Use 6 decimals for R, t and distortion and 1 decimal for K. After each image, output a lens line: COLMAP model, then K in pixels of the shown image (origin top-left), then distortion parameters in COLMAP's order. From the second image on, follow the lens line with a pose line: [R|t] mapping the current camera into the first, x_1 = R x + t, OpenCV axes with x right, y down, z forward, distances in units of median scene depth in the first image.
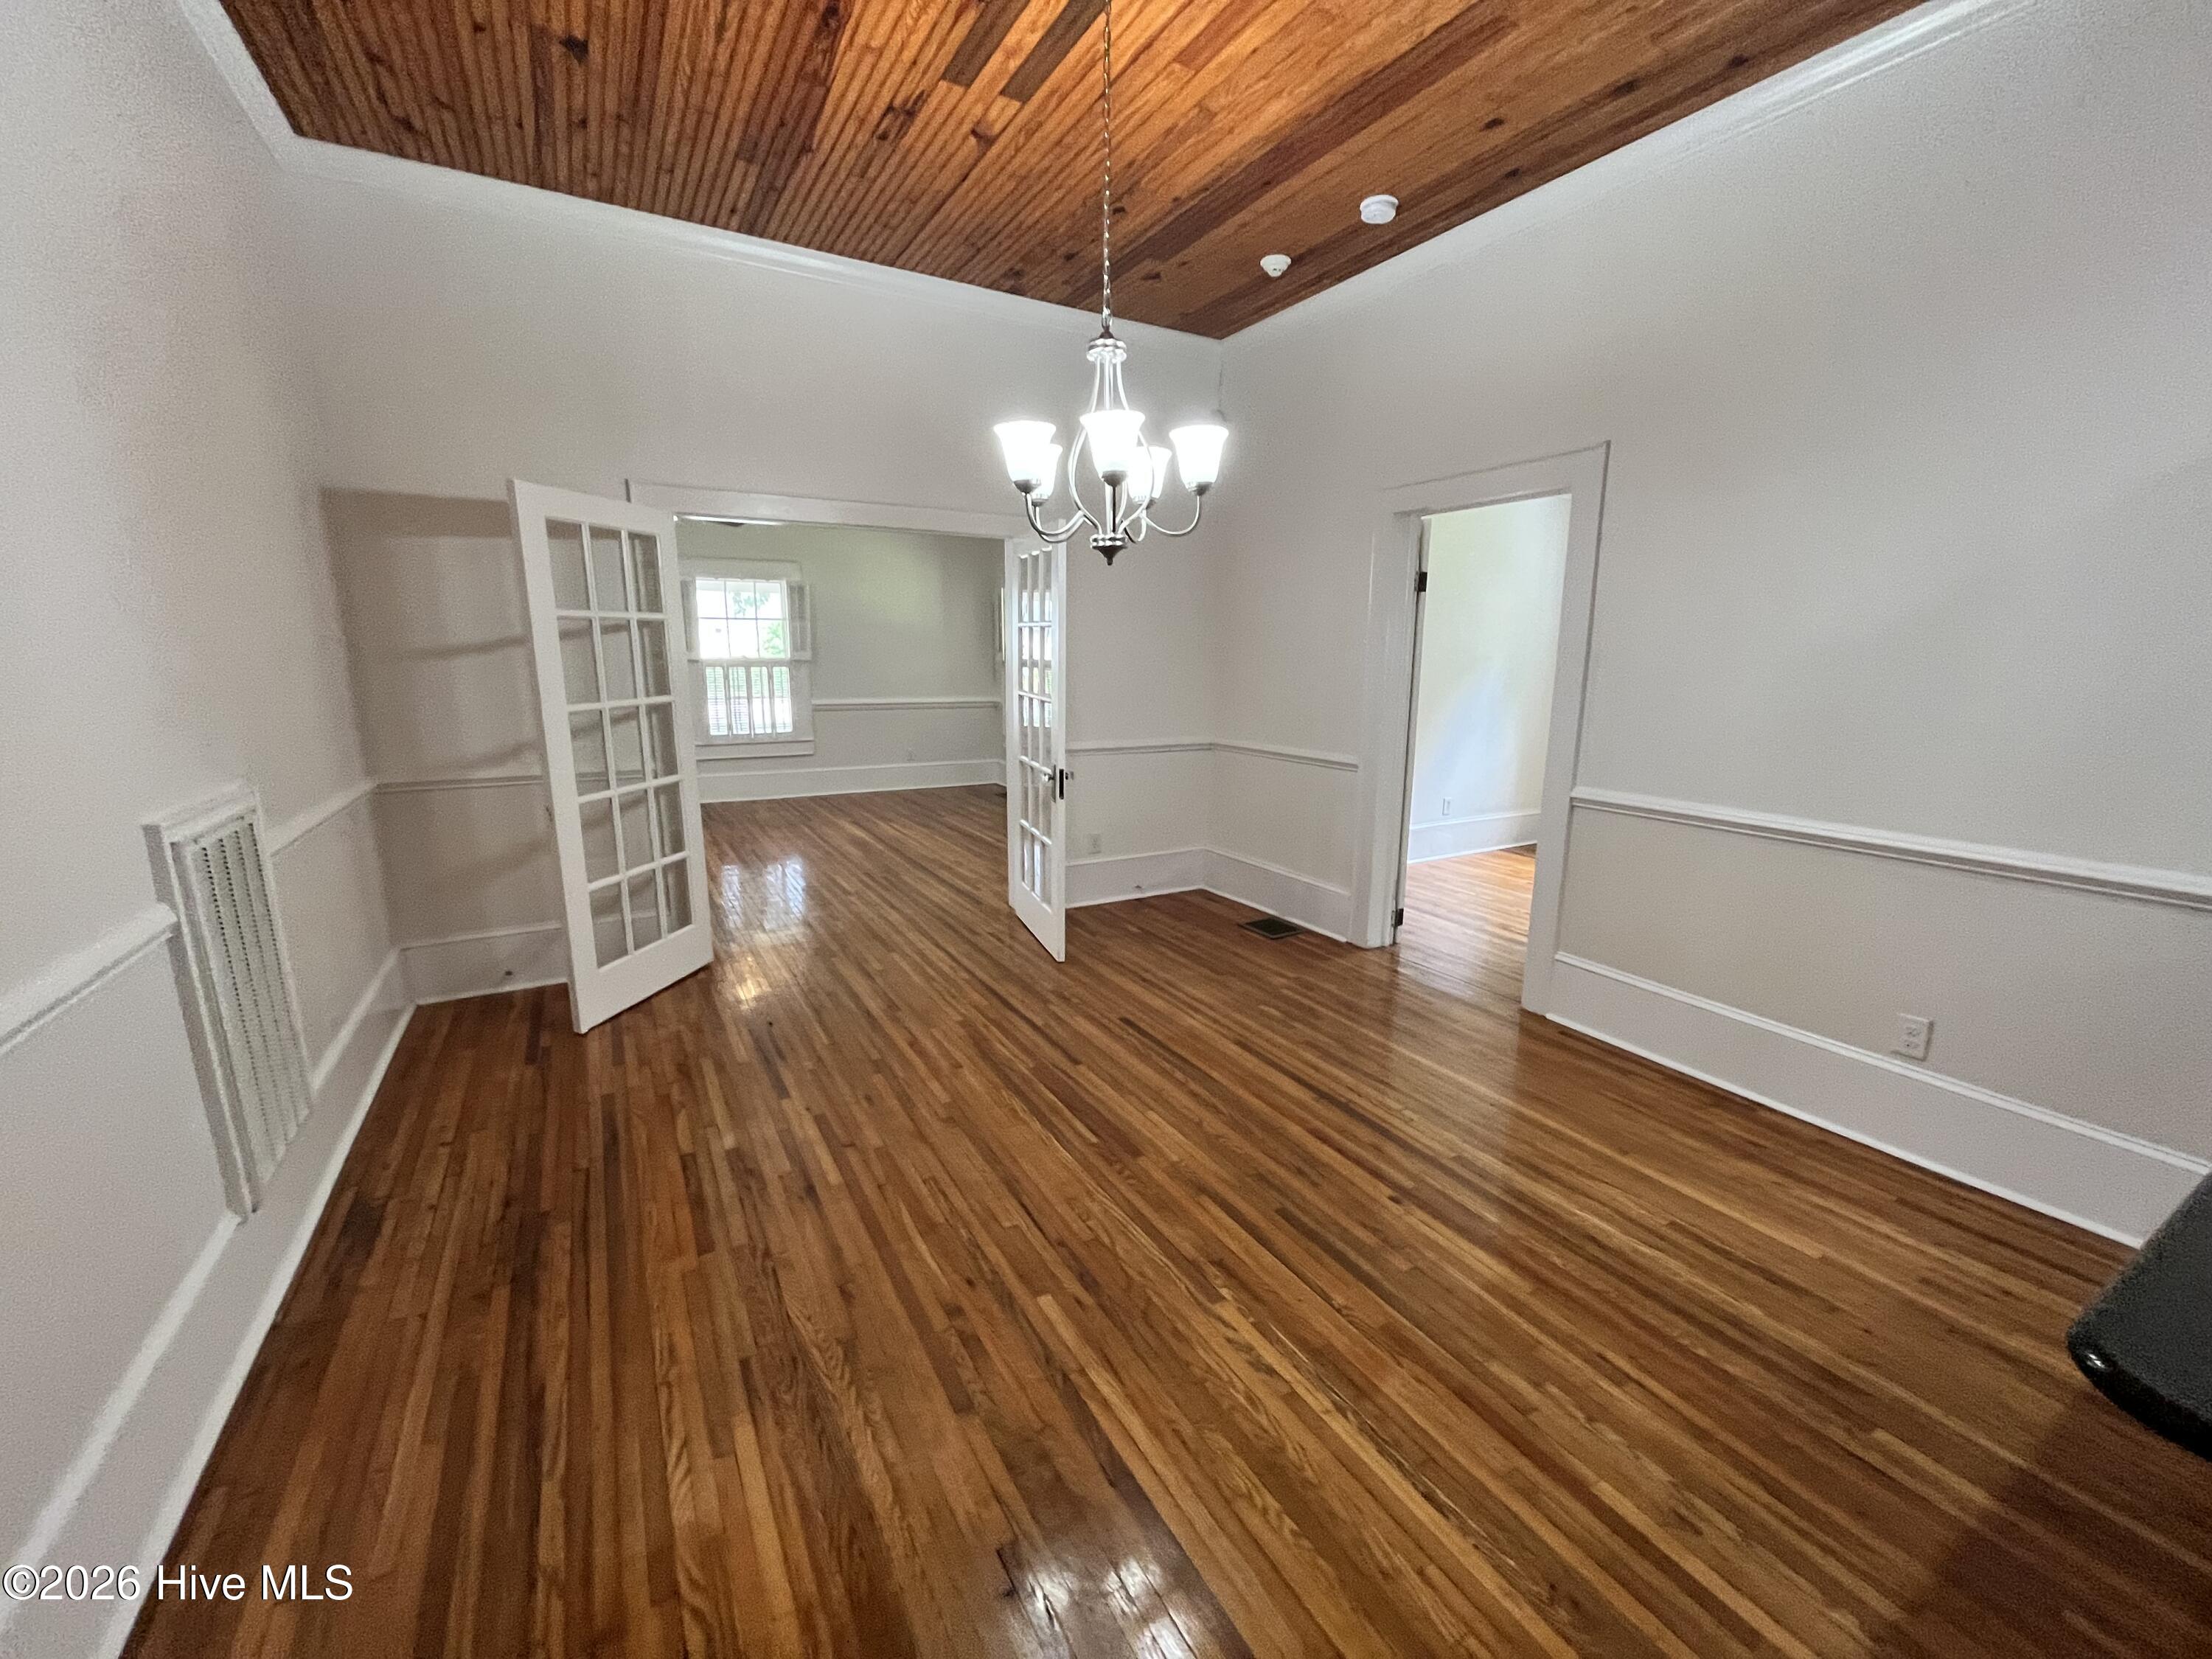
lens RADIAL K [[893.3, 0, 1108.5], [0, 893.3, 824.6], [0, 0, 1]] dist [-0.002499, -0.000167]
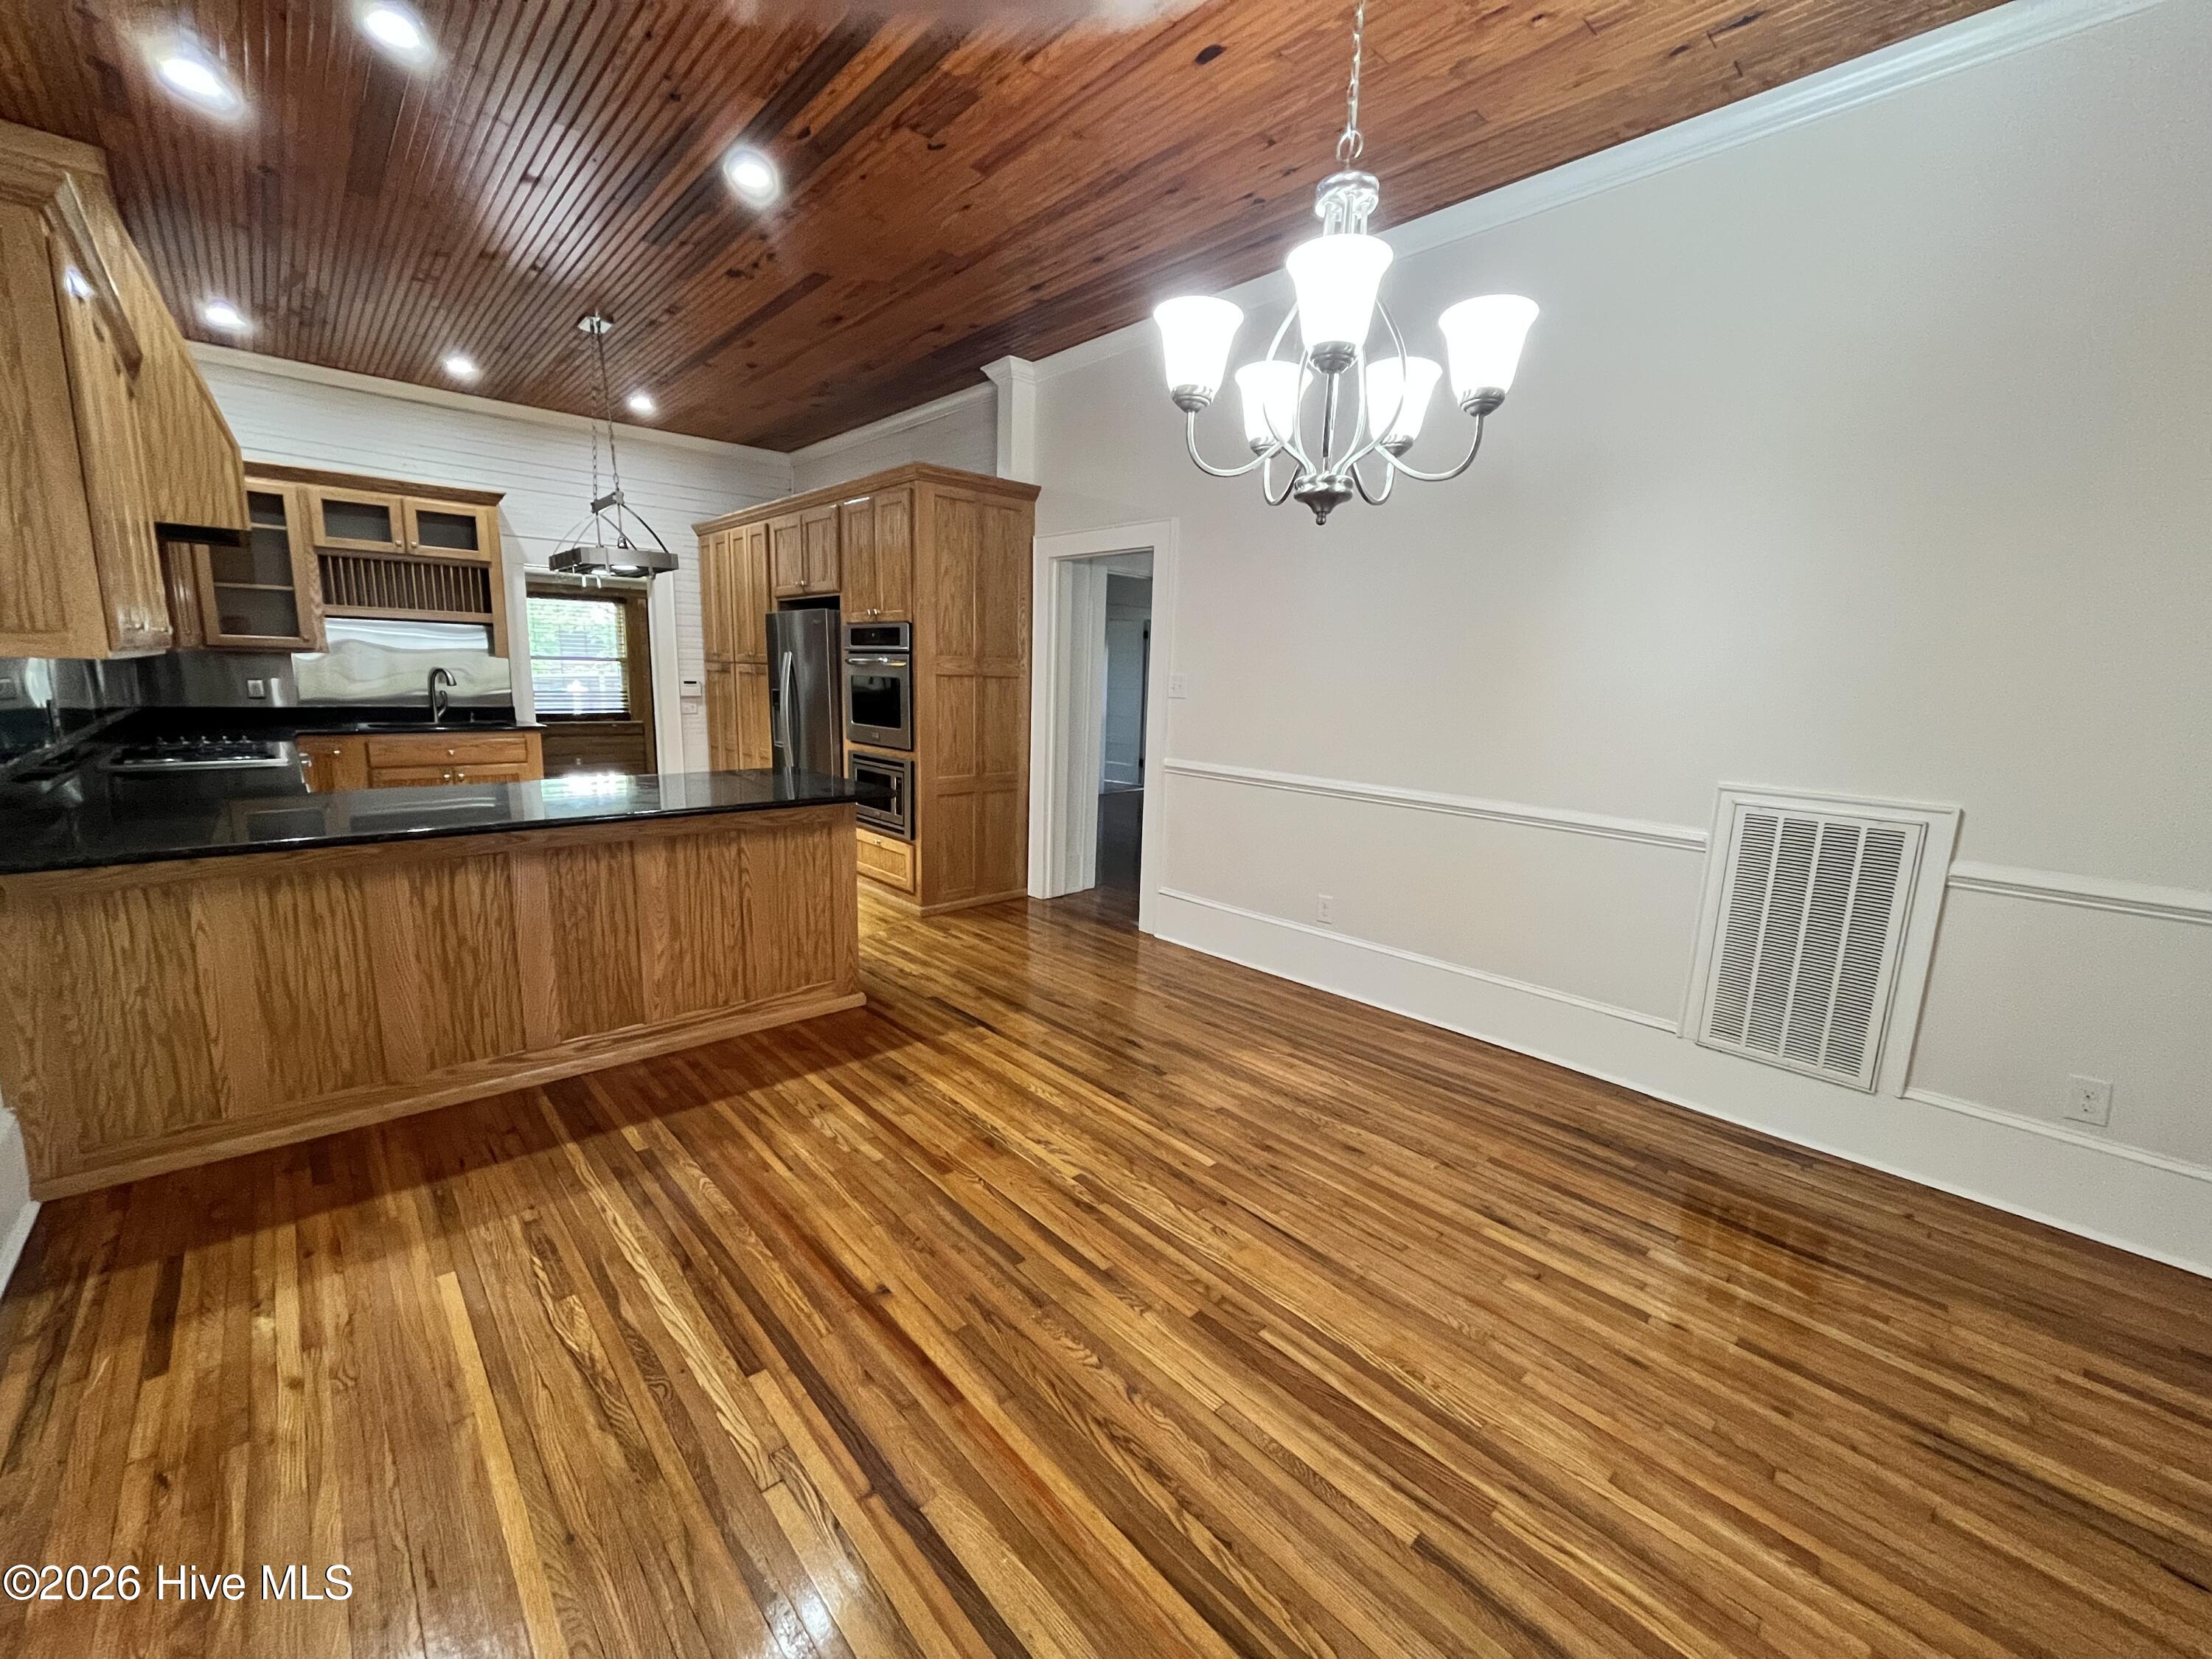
lens RADIAL K [[893.3, 0, 1113.4], [0, 893.3, 826.4], [0, 0, 1]] dist [-0.002499, -0.000167]
pose [[-0.973850, 0.002857, -0.227175, 0.293156], [-0.080327, 0.931007, 0.356053, -0.301795], [0.212519, 0.364990, -0.906431, 1.619390]]
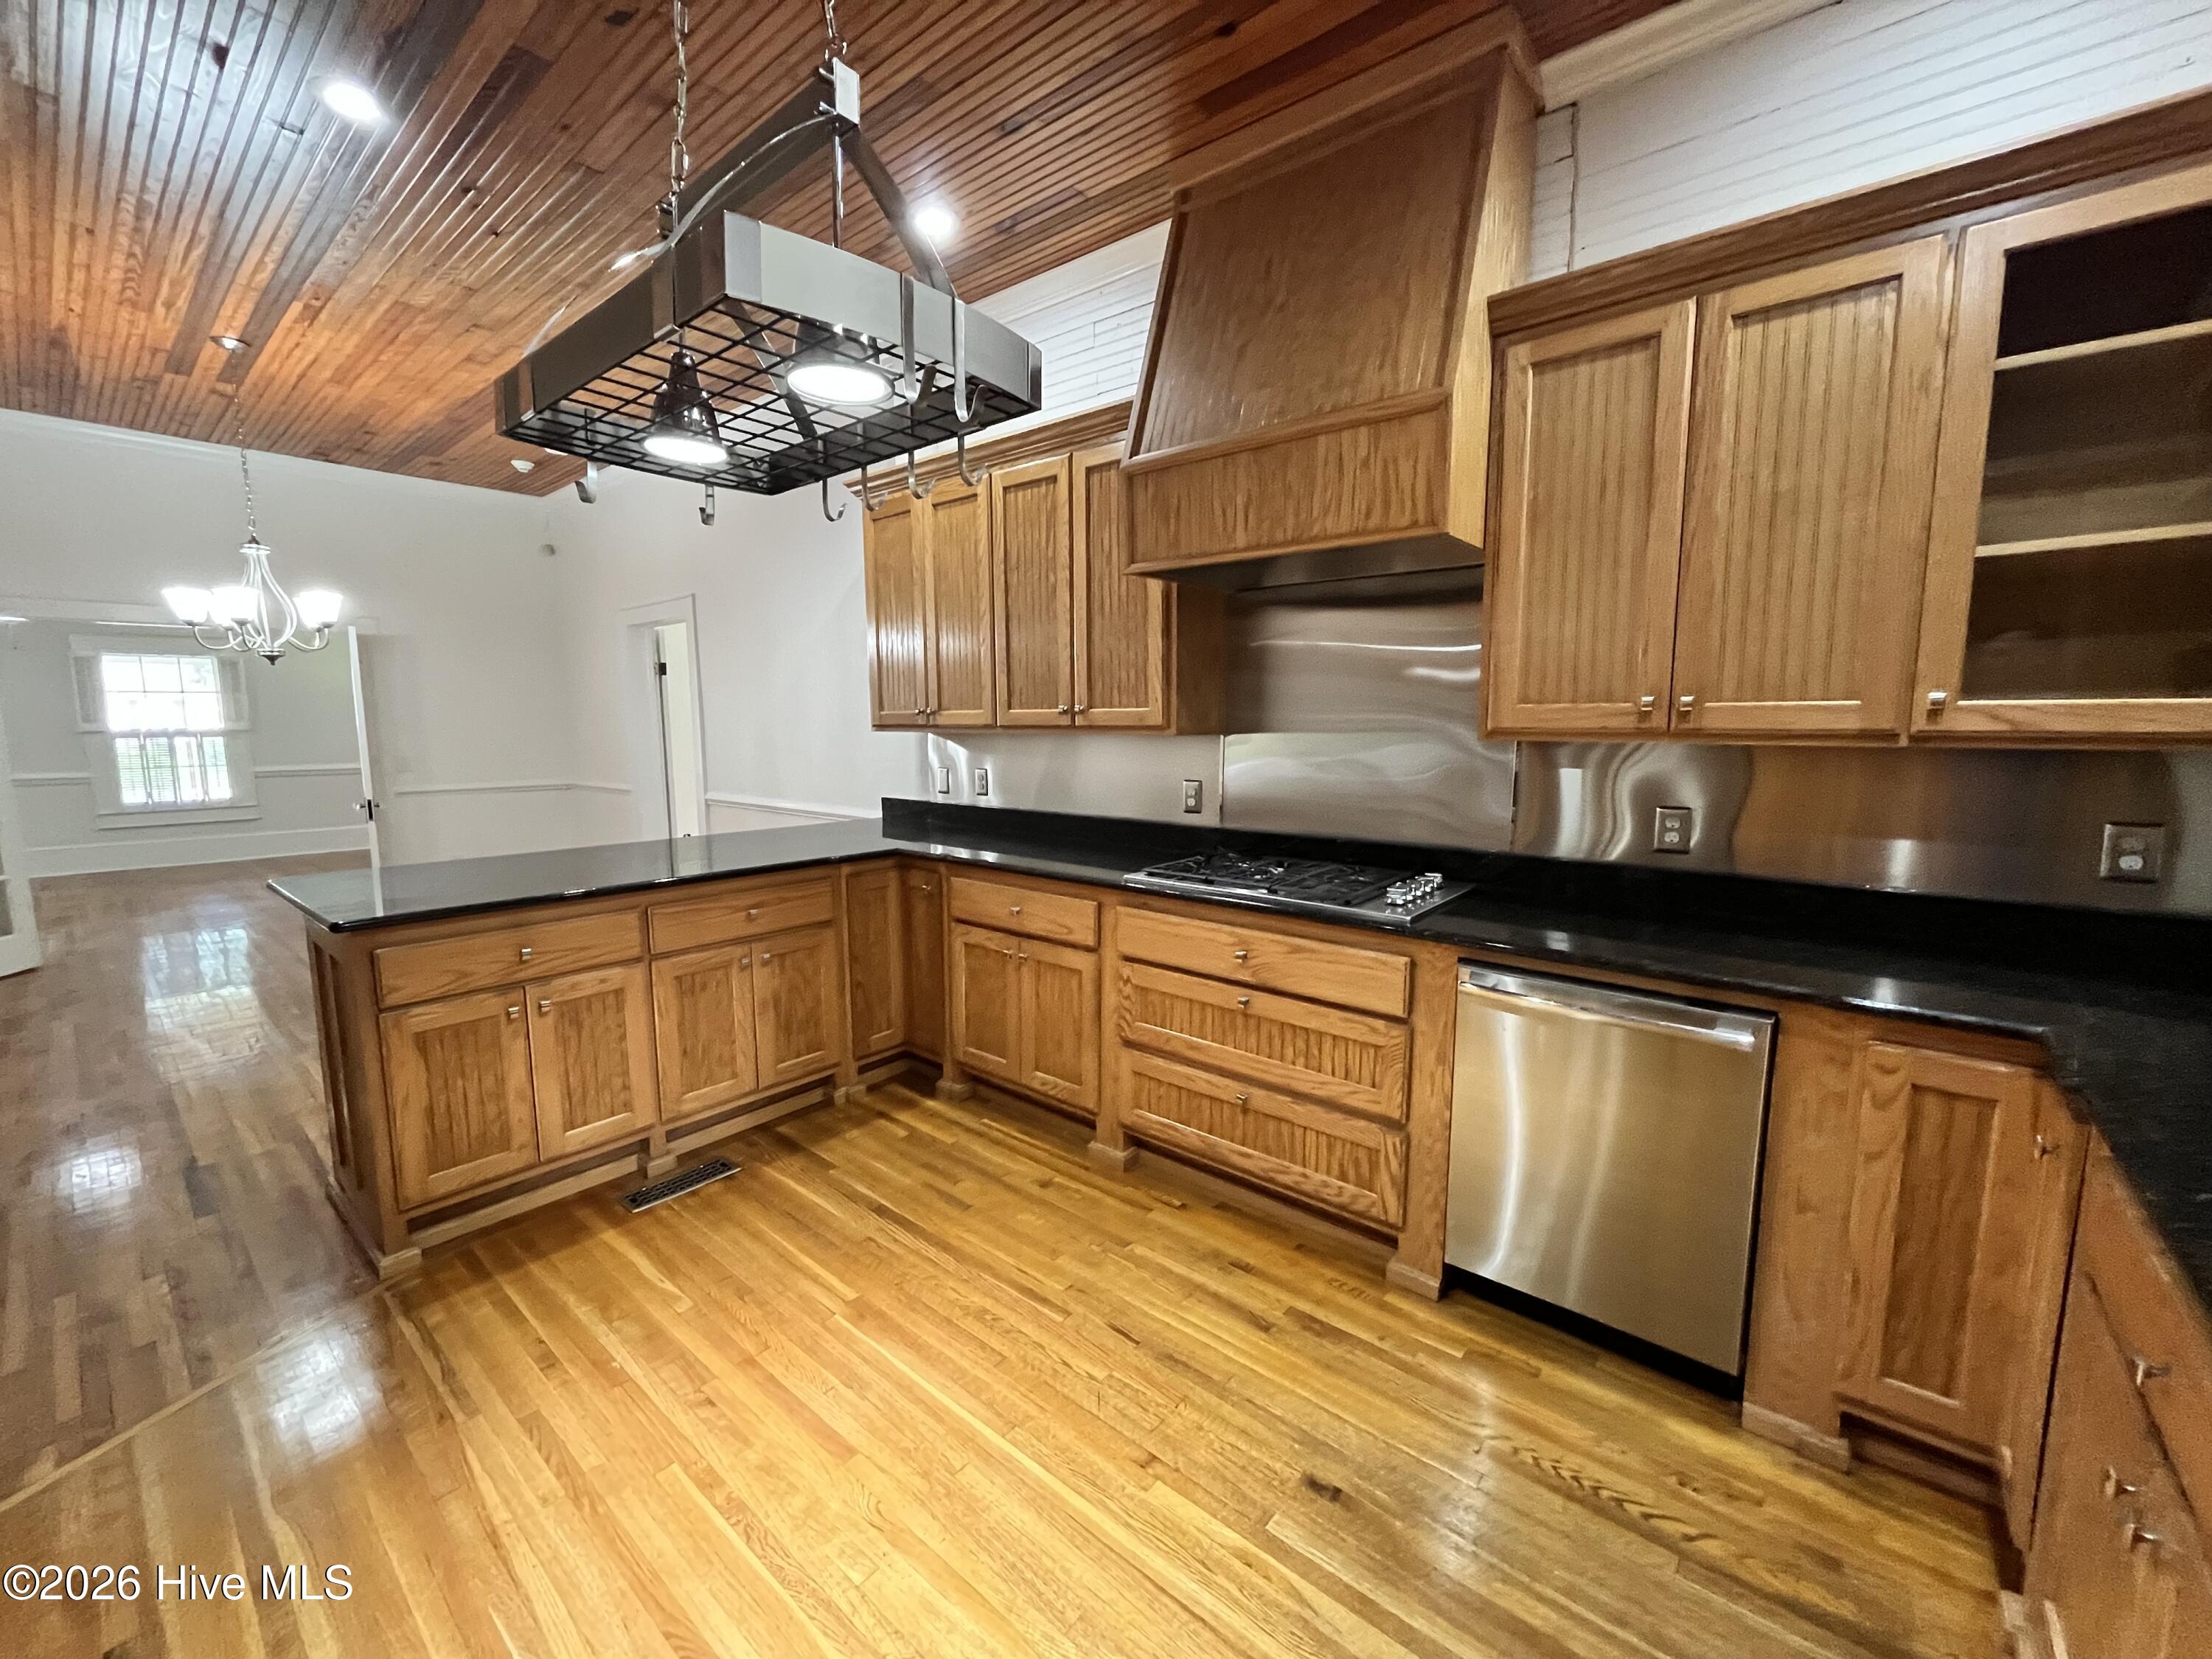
lens RADIAL K [[893.3, 0, 1115.6], [0, 893.3, 827.8], [0, 0, 1]] dist [-0.002499, -0.000167]
pose [[0.938596, -0.050872, 0.341246, 0.924771], [0.075446, 0.995396, -0.059124, 0.249738], [-0.336667, 0.081239, 0.938113, -1.148880]]
